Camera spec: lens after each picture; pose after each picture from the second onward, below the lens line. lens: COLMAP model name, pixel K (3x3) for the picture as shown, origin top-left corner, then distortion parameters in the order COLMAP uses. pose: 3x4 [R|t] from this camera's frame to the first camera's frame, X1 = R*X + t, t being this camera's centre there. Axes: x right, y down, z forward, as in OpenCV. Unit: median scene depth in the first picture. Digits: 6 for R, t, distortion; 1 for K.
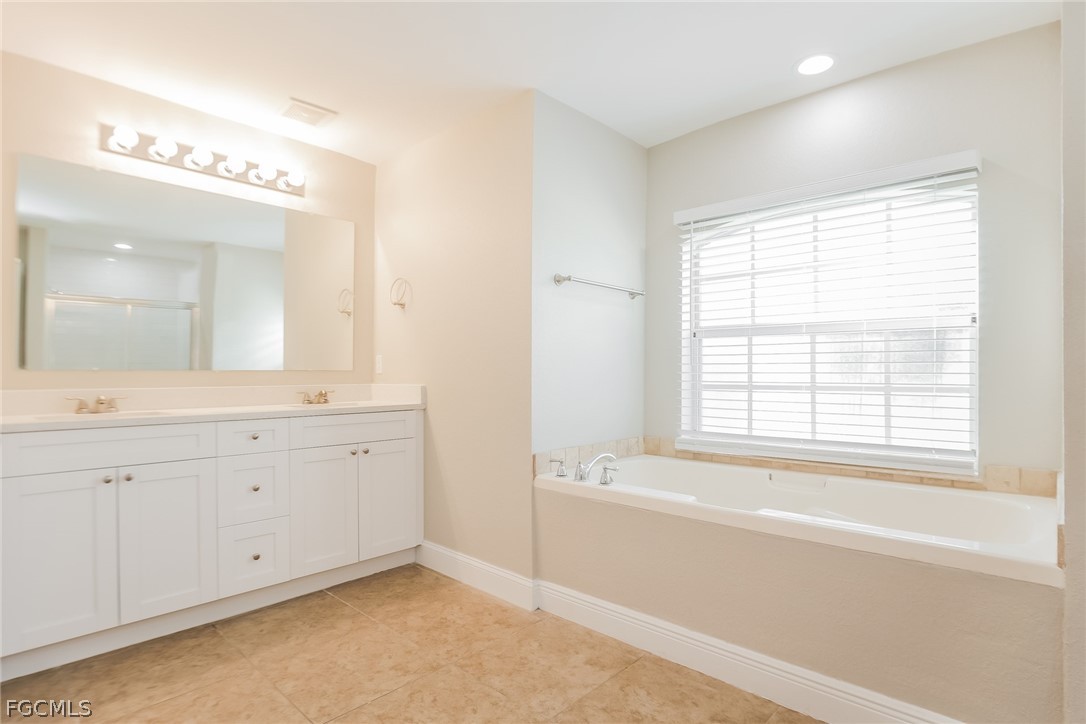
lens RADIAL K [[535.7, 0, 569.4], [0, 535.7, 370.7], [0, 0, 1]] dist [-0.000928, -0.000041]
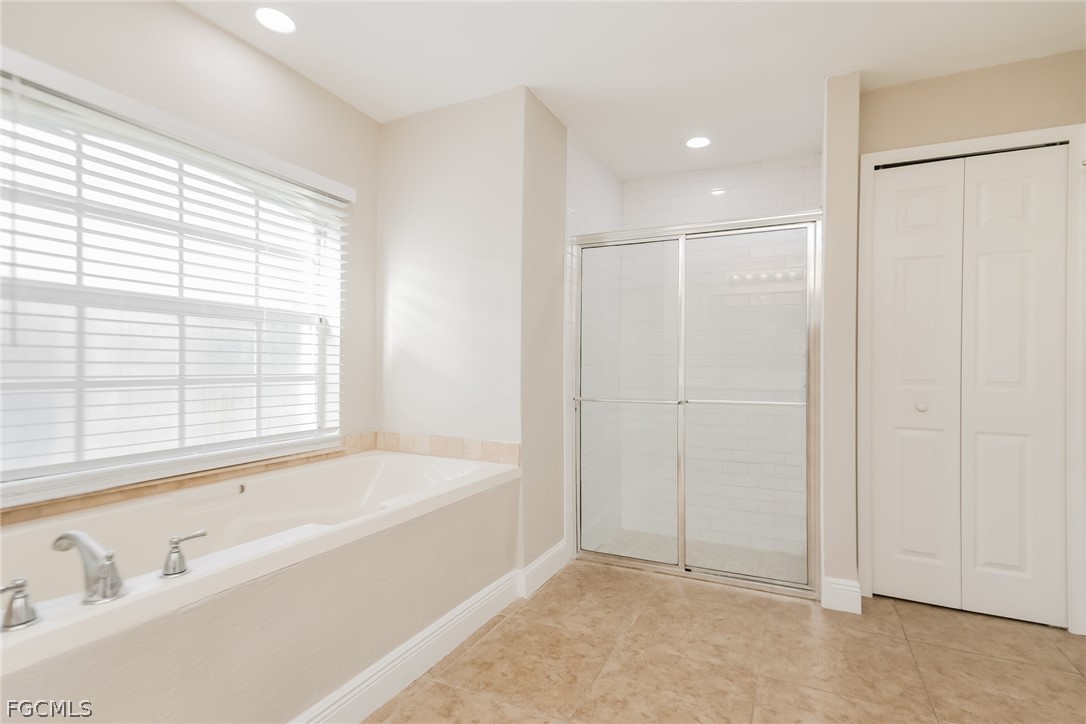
lens RADIAL K [[555.0, 0, 543.0], [0, 555.0, 362.0], [0, 0, 1]] dist [0.055701, 0.000150]
pose [[-0.280330, 0.007495, 0.959874, -0.541817], [-0.002228, 0.999962, -0.008459, 0.009030], [-0.959901, -0.004510, -0.280303, 0.778340]]
